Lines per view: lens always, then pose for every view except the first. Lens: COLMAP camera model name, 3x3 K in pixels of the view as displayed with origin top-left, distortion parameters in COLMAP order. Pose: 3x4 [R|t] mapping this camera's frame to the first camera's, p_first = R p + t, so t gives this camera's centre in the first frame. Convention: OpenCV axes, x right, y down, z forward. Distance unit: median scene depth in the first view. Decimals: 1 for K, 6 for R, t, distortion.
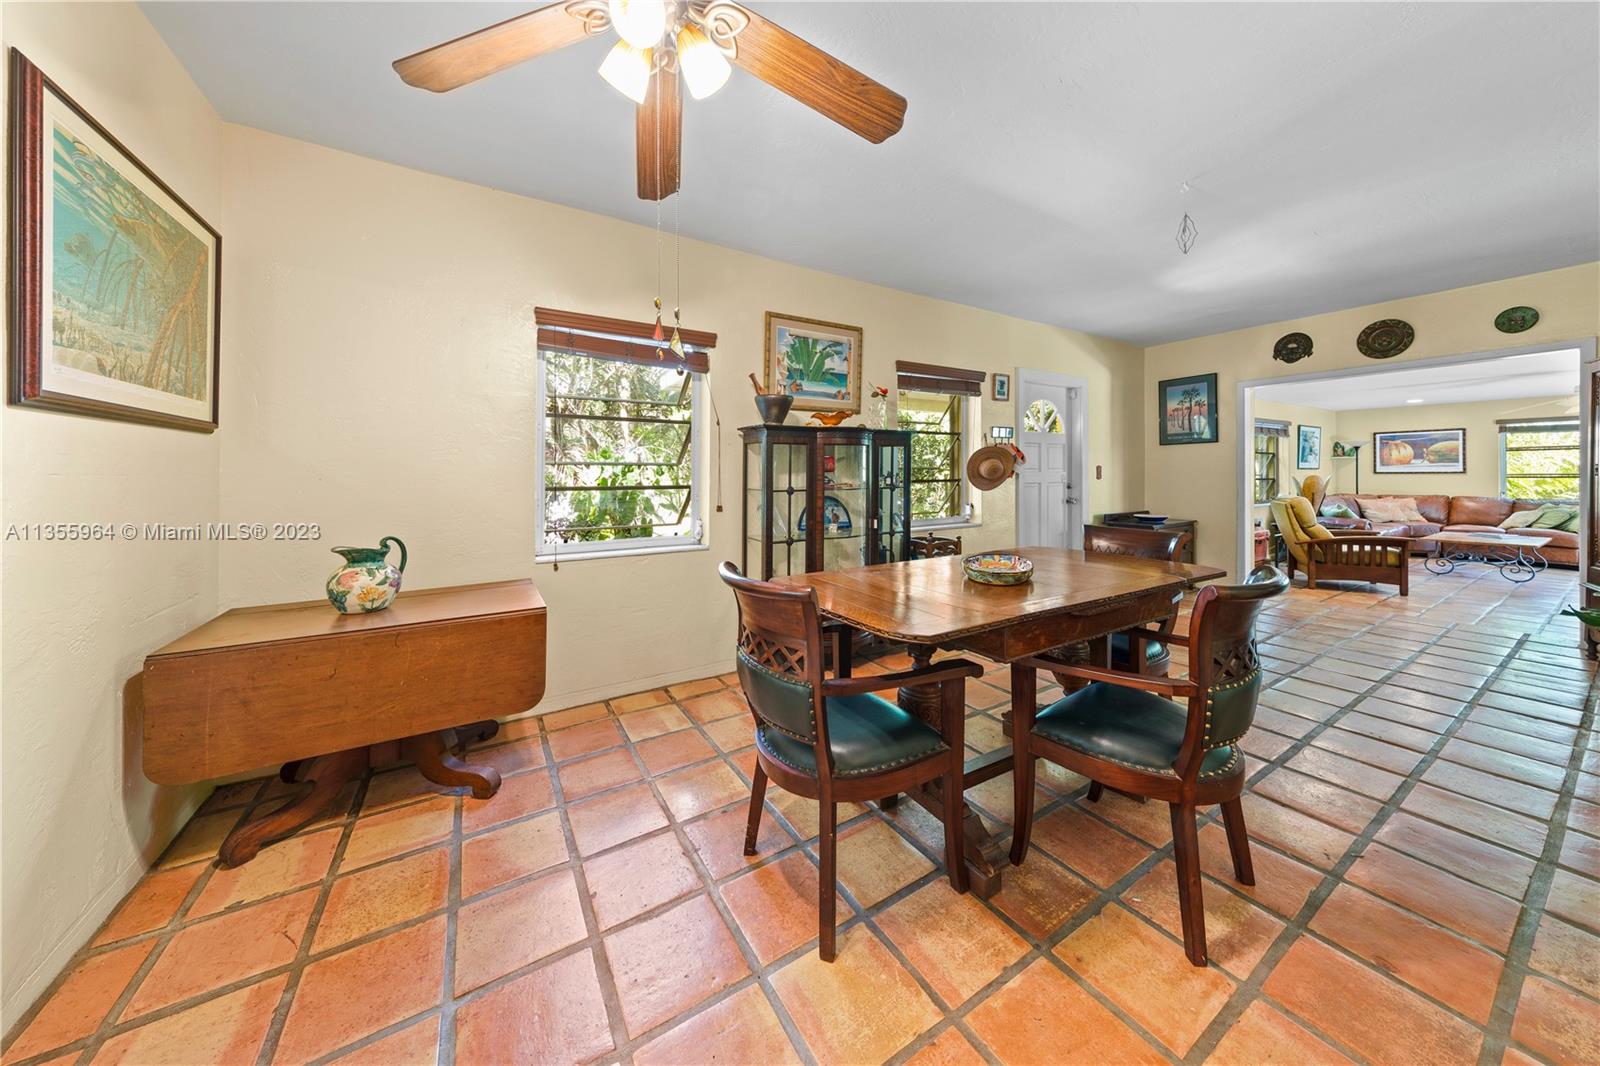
lens RADIAL K [[525.8, 0, 806.7], [0, 525.8, 468.9], [0, 0, 1]] dist [0.001502, 0.000003]
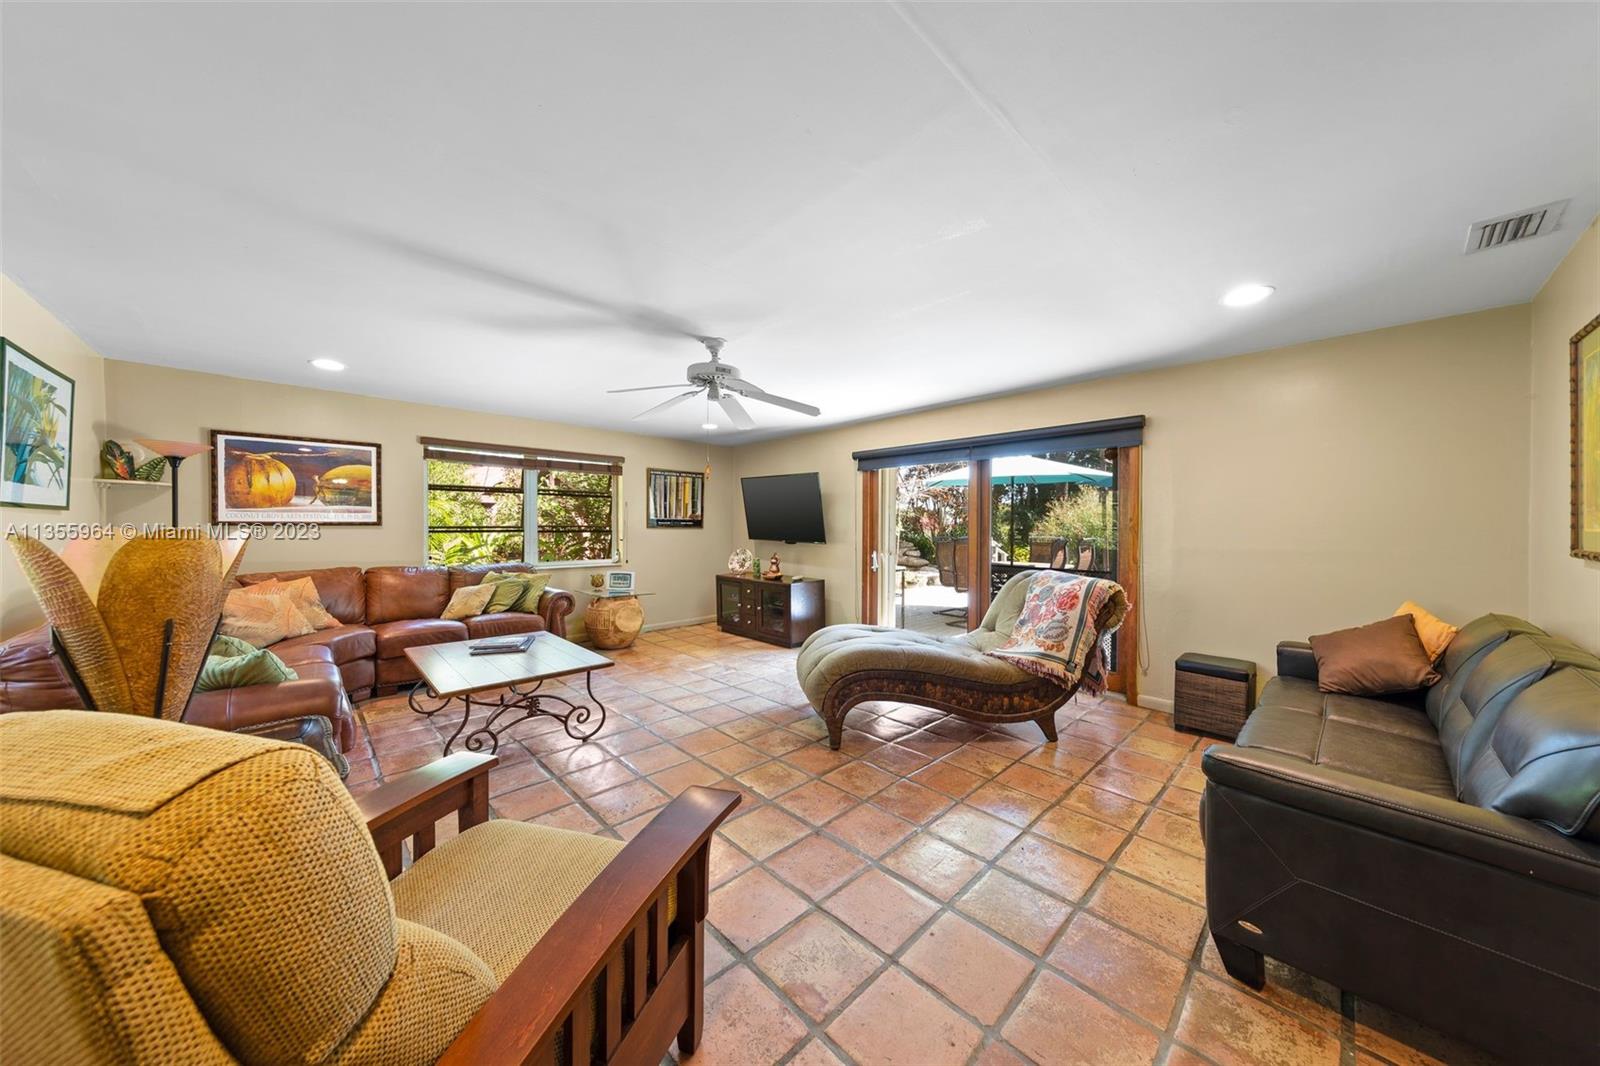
lens RADIAL K [[525.8, 0, 801.0], [0, 525.8, 531.2], [0, 0, 1]] dist [0.001502, 0.000003]
pose [[-0.207890, -0.002374, 0.978149, 0.595290], [-0.007336, 0.999973, 0.000868, 0.010467], [-0.978125, -0.006995, -0.207901, 0.661498]]
